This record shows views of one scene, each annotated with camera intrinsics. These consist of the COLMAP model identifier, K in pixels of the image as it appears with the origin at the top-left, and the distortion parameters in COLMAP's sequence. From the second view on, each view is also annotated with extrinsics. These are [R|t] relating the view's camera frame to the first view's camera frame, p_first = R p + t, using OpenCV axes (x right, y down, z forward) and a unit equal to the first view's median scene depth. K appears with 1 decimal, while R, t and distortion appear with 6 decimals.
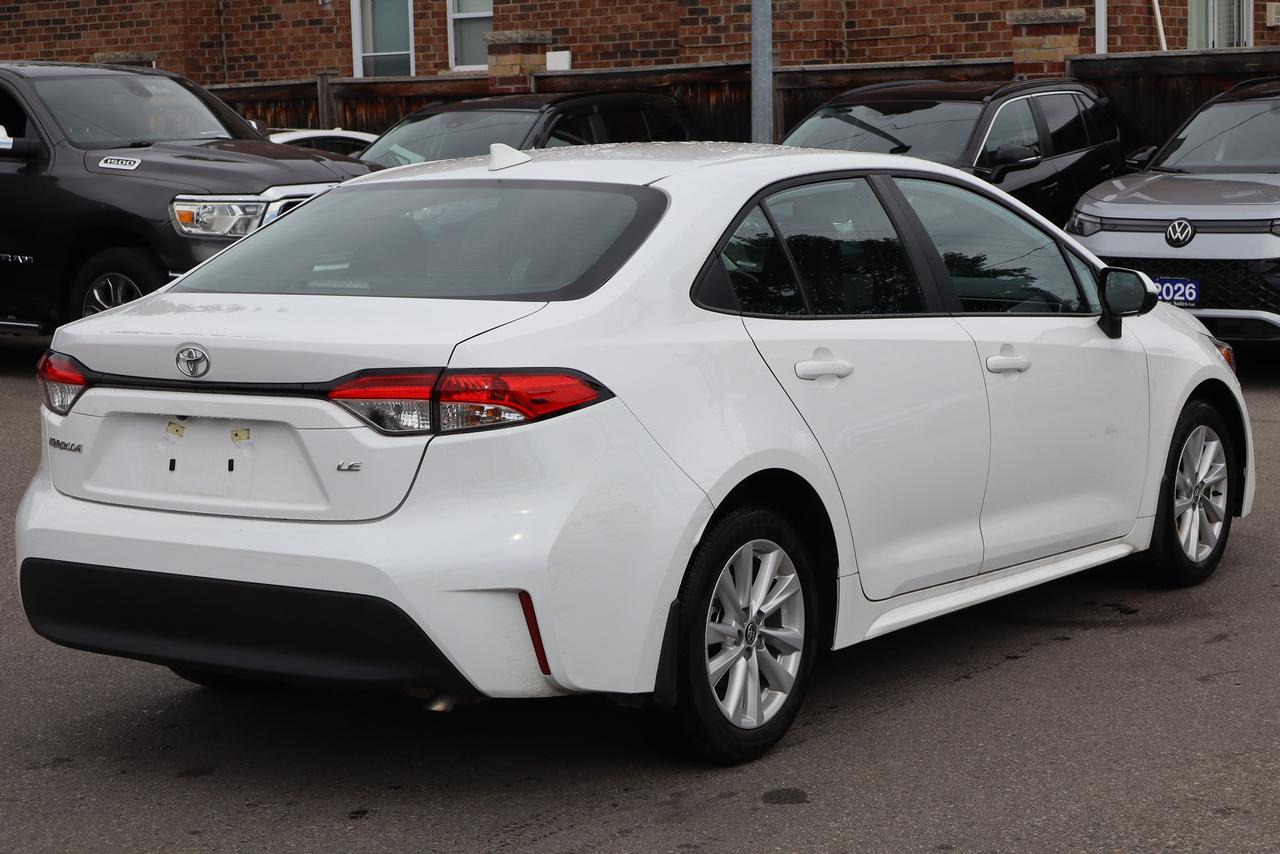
lens RADIAL K [[2748.7, 0, 642.1], [0, 2748.7, 428.1], [0, 0, 1]] dist [-0.009649, 0.000000]
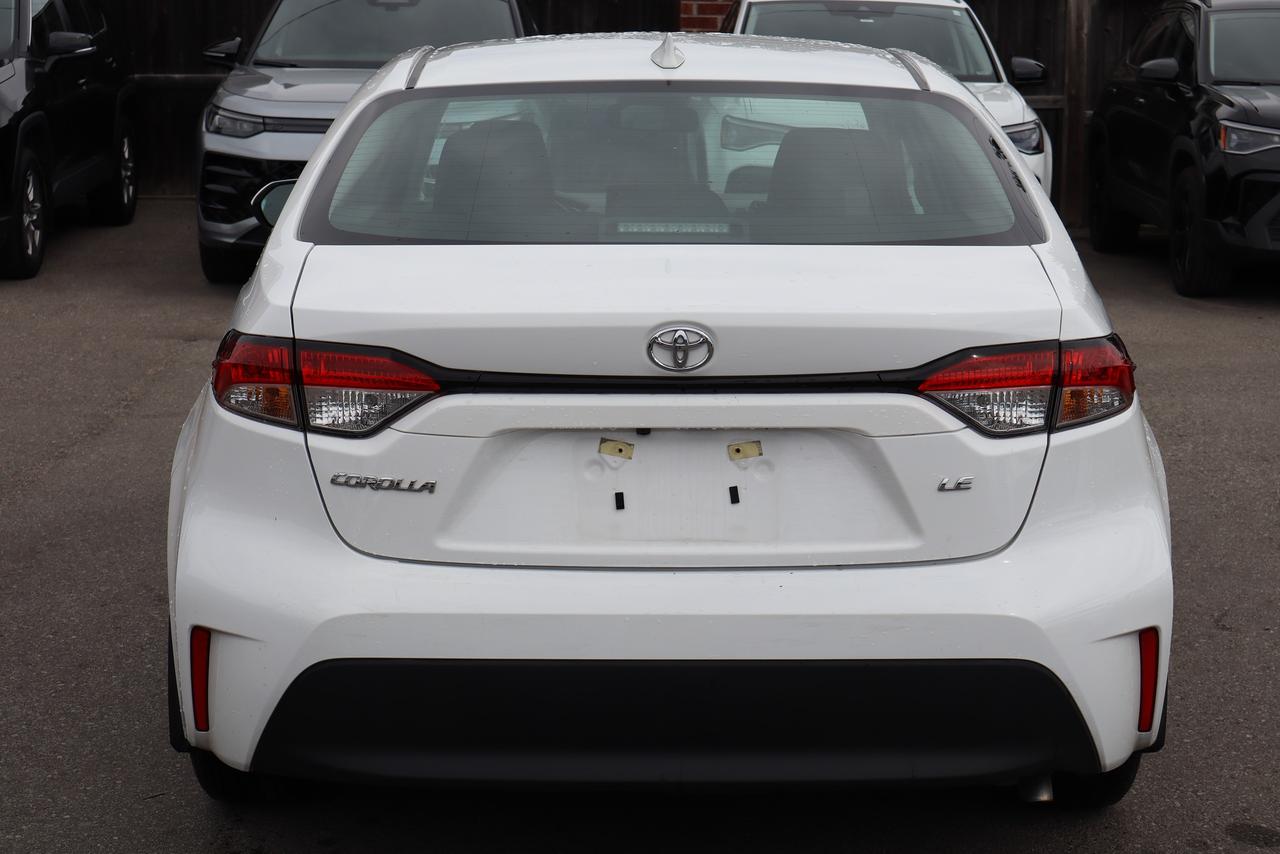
lens RADIAL K [[2748.7, 0, 633.7], [0, 2748.7, 424.5], [0, 0, 1]] dist [-0.009649, 0.000000]
pose [[0.812866, -0.070072, 0.578221, -0.569902], [0.047544, 0.997407, 0.054033, -0.042995], [-0.580507, -0.016431, 0.814089, 0.446222]]
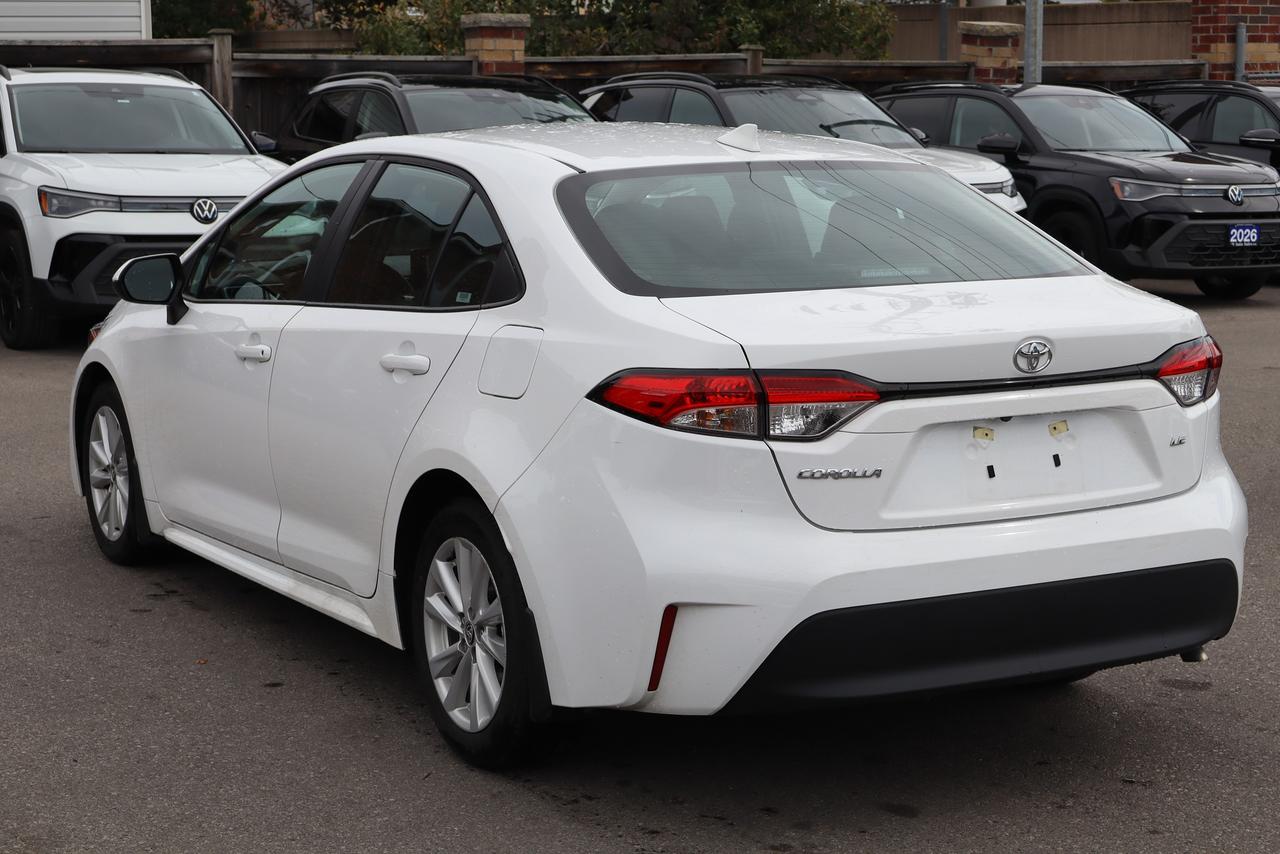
lens RADIAL K [[2628.6, 0, 640.6], [0, 2628.6, 428.3], [0, 0, 1]] dist [0.046279, 0.000000]
pose [[0.423940, -0.110386, 0.898938, -1.030524], [0.099094, 0.992239, 0.075111, -0.080552], [-0.900253, 0.057237, 0.431589, 0.731469]]
